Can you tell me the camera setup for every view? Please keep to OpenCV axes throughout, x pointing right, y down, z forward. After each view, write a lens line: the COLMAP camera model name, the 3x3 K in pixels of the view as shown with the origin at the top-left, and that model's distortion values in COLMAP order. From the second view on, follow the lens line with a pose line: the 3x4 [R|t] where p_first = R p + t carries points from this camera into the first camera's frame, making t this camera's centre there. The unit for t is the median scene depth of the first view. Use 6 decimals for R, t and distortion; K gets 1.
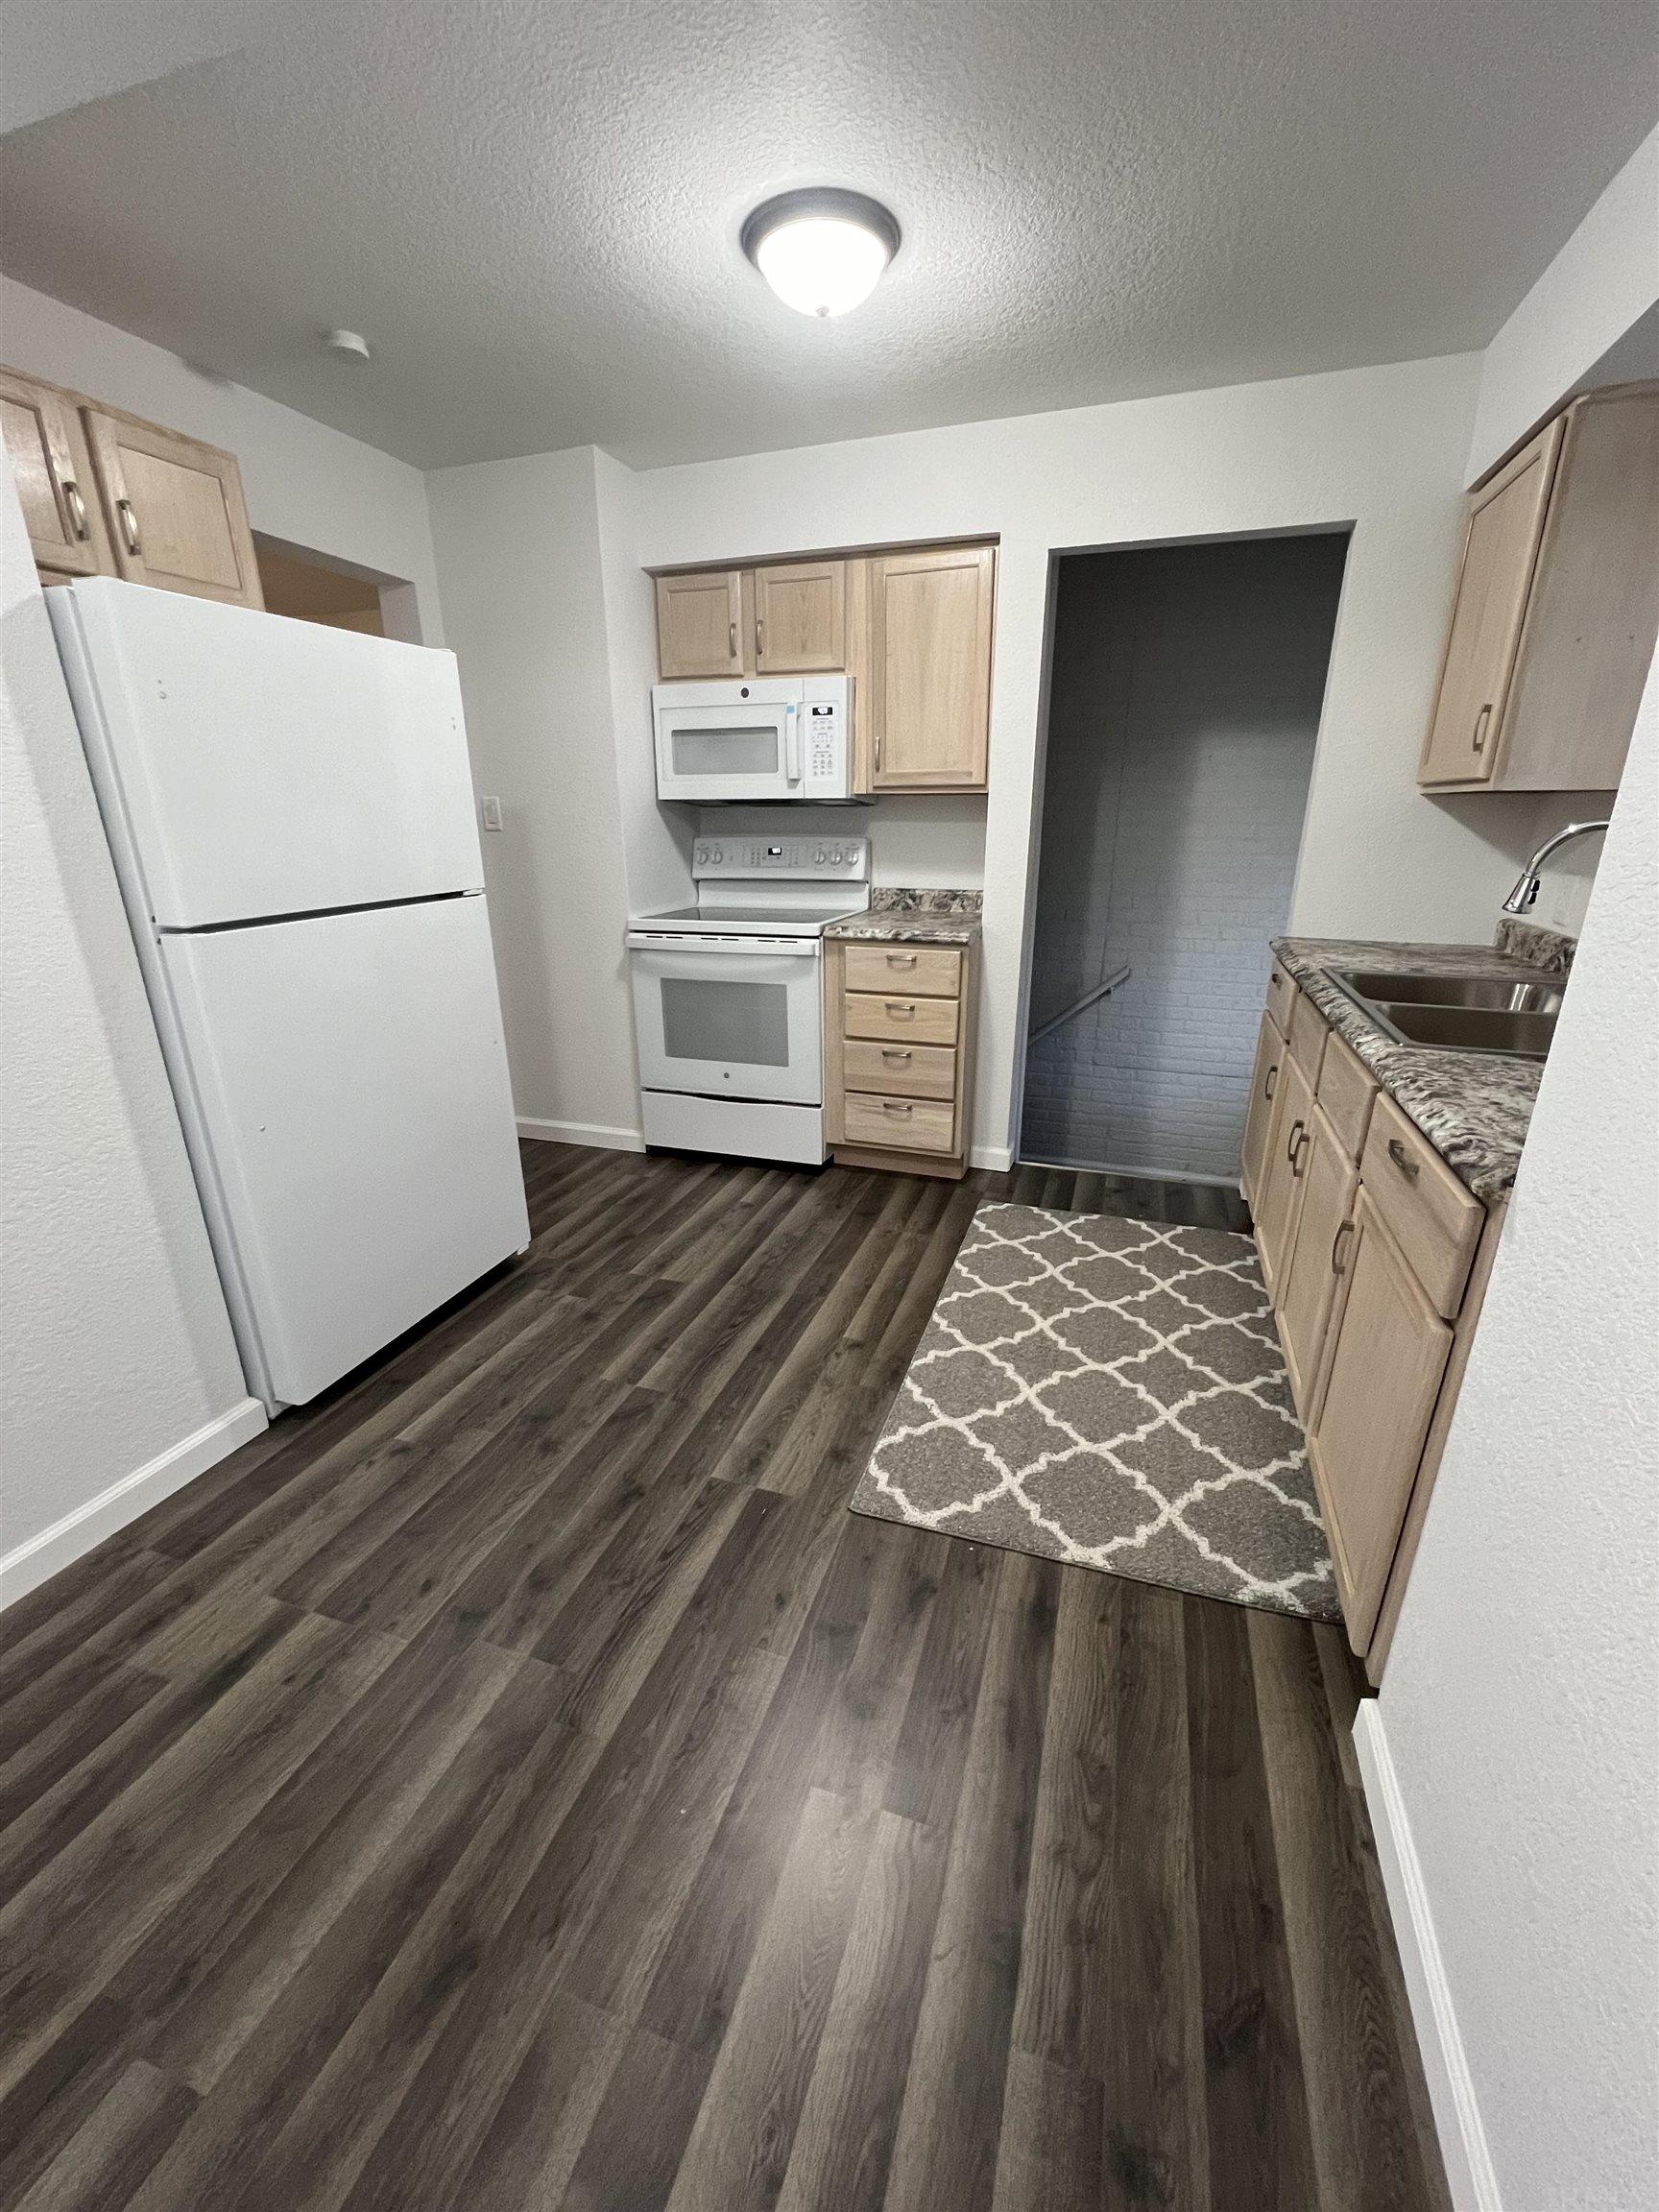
lens RADIAL K [[881.2, 0, 830.1], [0, 881.2, 1105.7], [0, 0, 1]] dist [-0.001570, 0.000872]
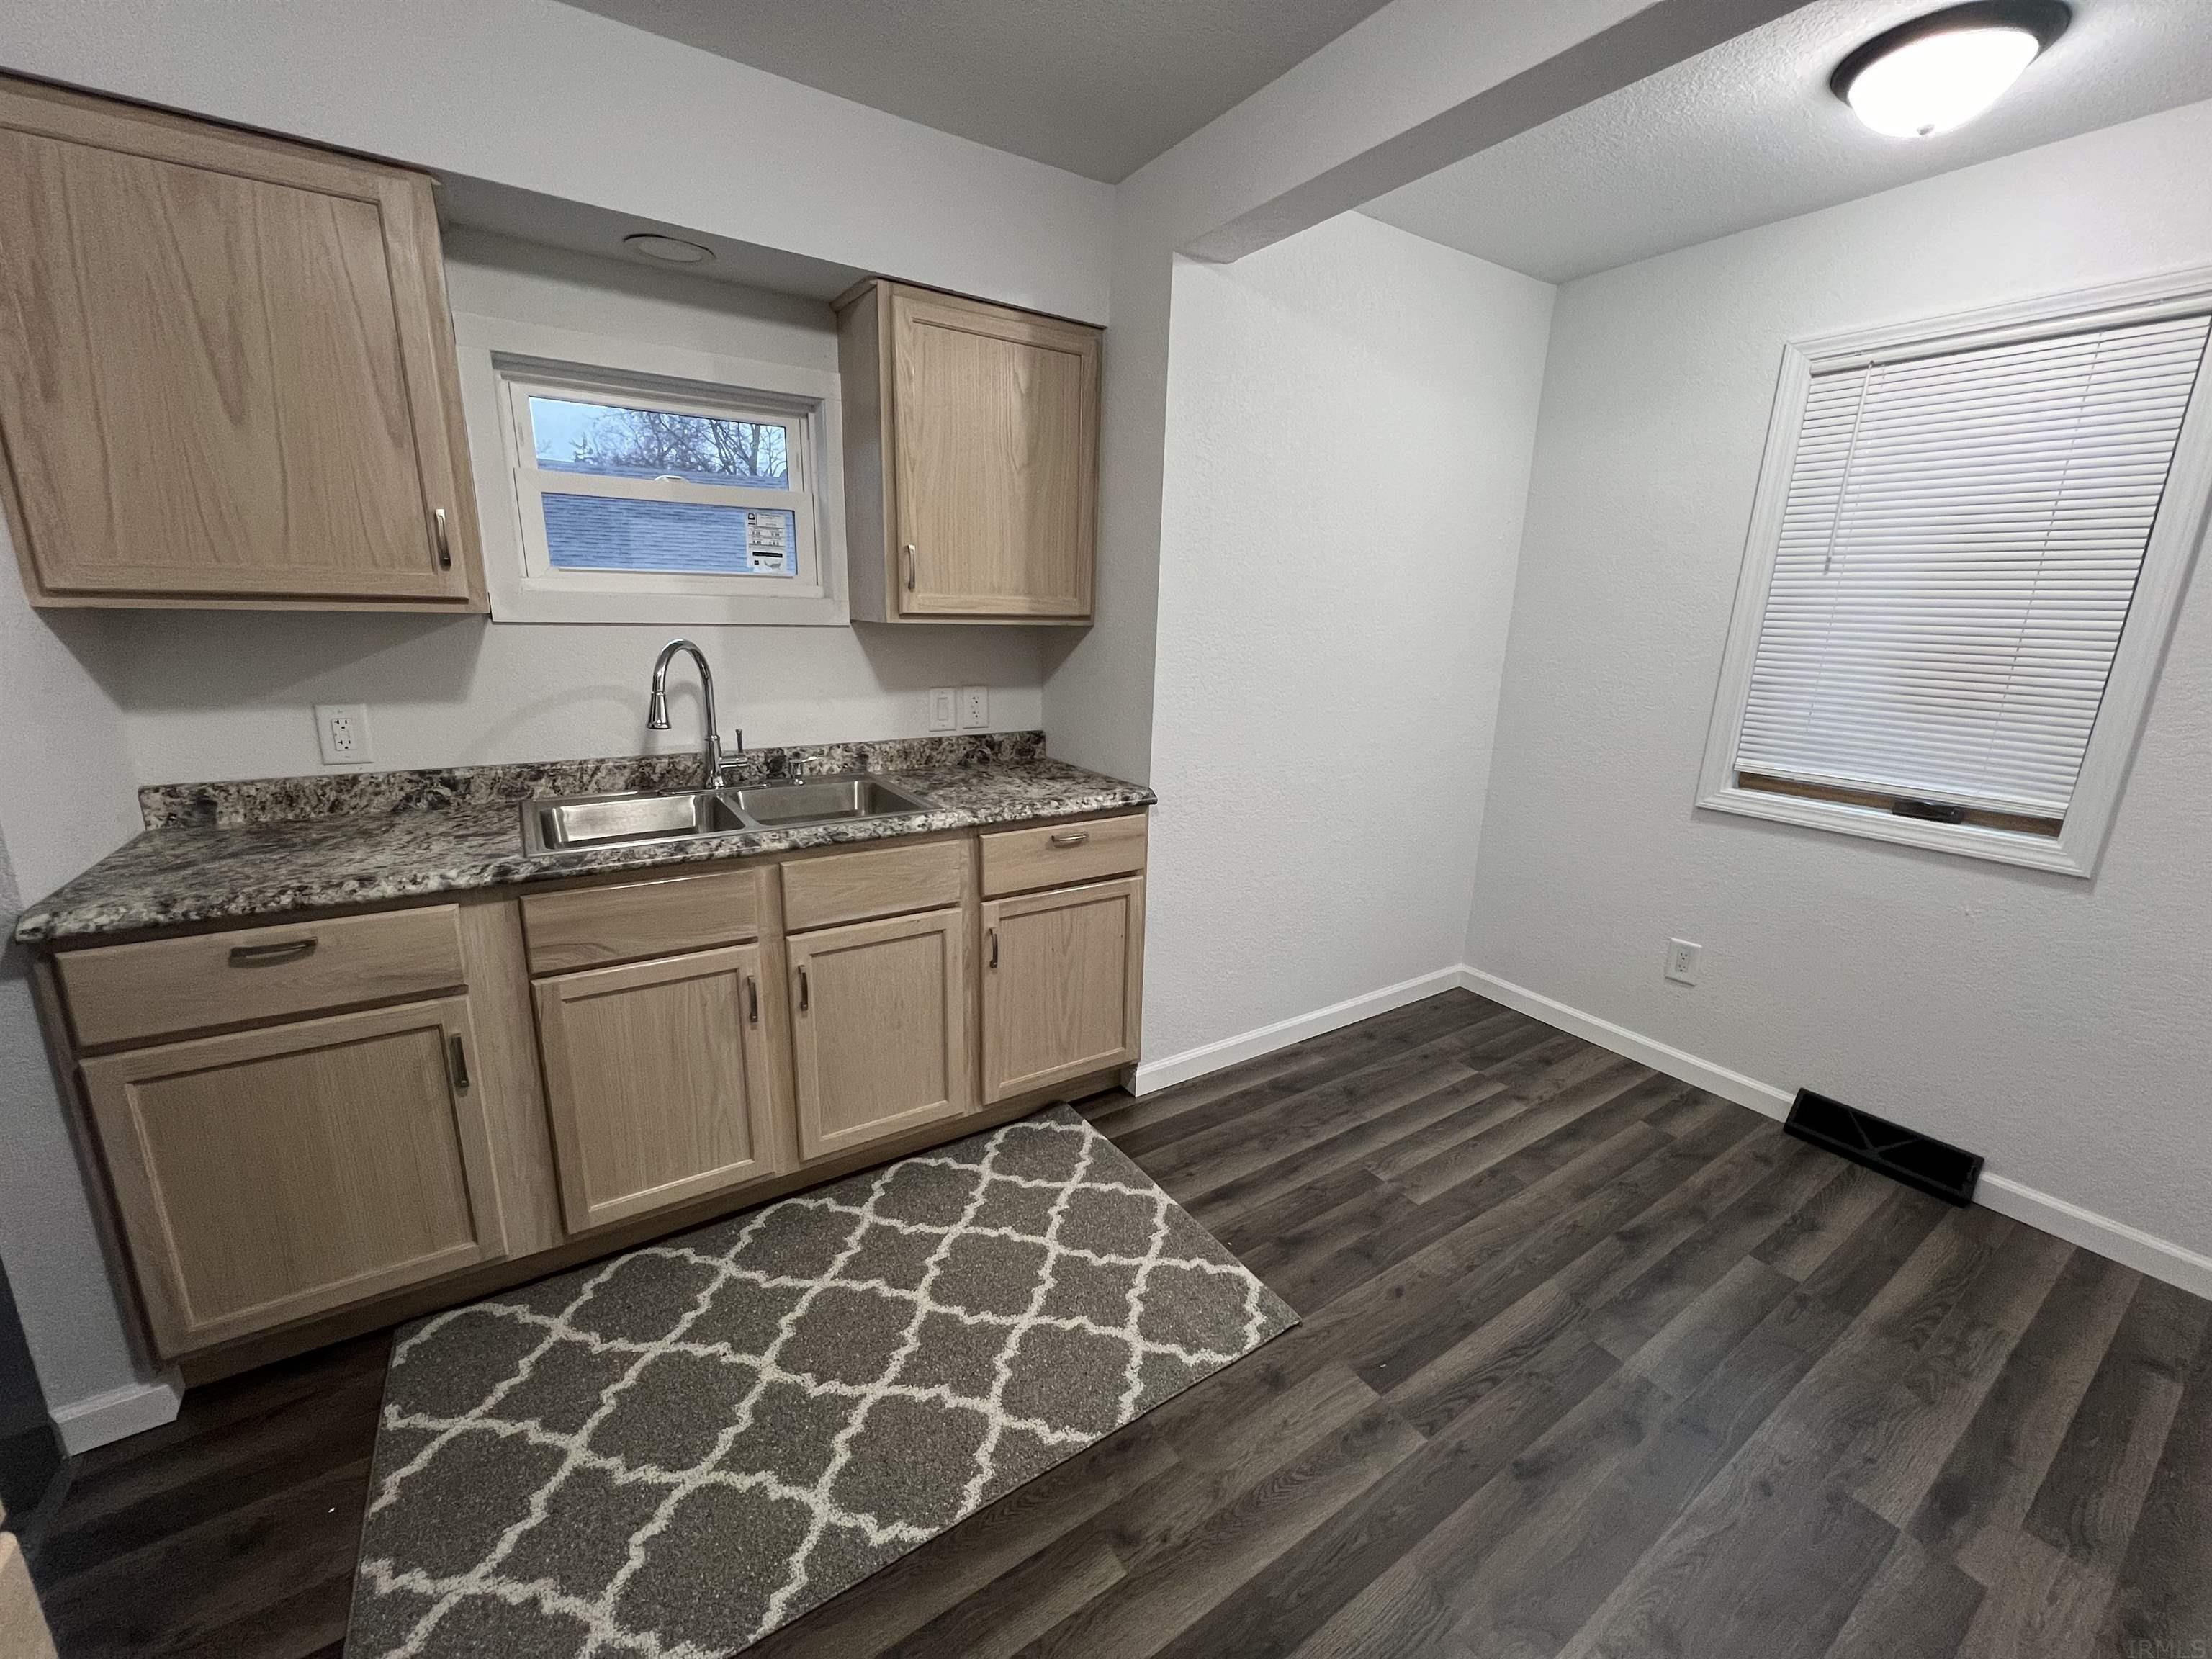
lens RADIAL K [[881.2, 0, 1106.1], [0, 881.2, 823.6], [0, 0, 1]] dist [-0.001570, 0.000872]
pose [[-0.792337, -0.165378, 0.587242, -0.299117], [0.171991, 0.862967, 0.475087, -0.559710], [-0.585339, 0.477429, -0.655317, 1.503379]]
